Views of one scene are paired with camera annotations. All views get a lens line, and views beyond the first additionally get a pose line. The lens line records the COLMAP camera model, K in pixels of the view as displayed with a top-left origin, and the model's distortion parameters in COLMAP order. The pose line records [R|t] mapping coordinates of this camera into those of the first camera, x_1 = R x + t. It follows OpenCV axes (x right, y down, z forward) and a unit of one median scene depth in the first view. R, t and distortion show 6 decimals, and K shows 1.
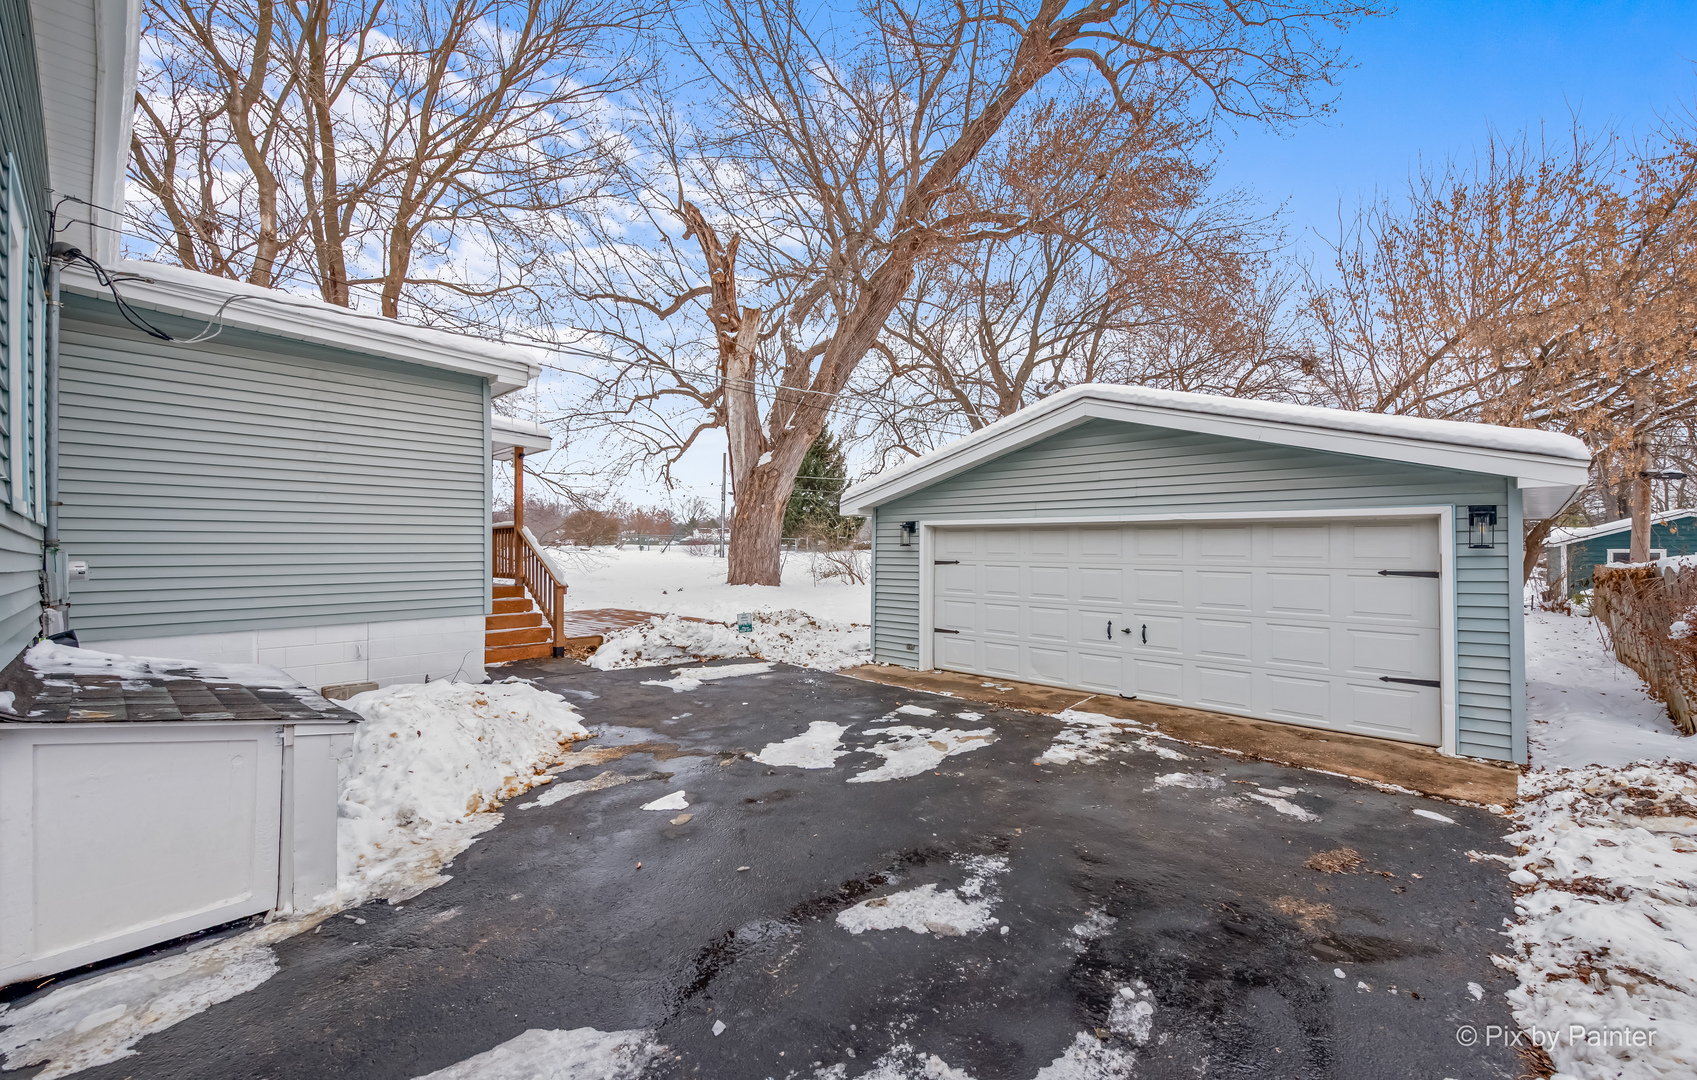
lens RADIAL K [[708.2, 0, 862.9], [0, 708.2, 538.0], [0, 0, 1]] dist [-0.002475, -0.000427]
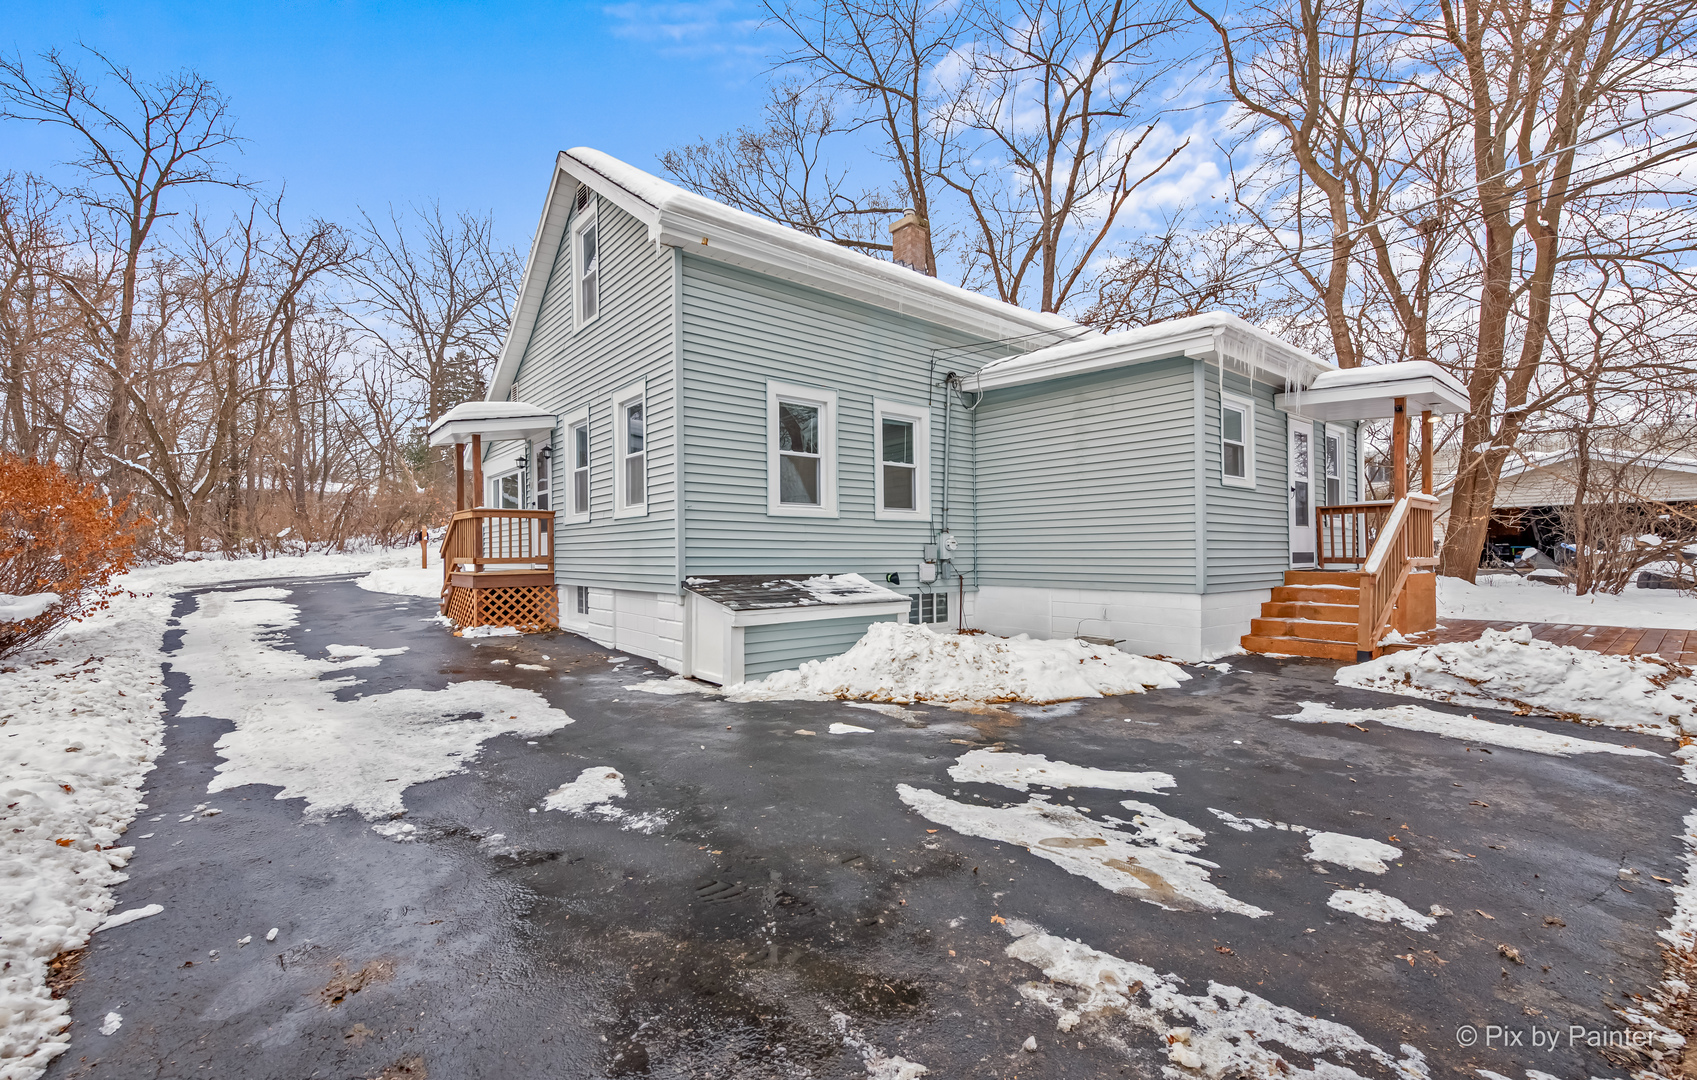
lens RADIAL K [[708.2, 0, 848.2], [0, 708.2, 543.3], [0, 0, 1]] dist [-0.002475, -0.000427]
pose [[-0.143097, -0.003134, -0.989704, 0.733815], [0.017921, 0.999823, -0.005757, 0.047357], [0.989546, -0.018561, -0.143016, 0.929862]]
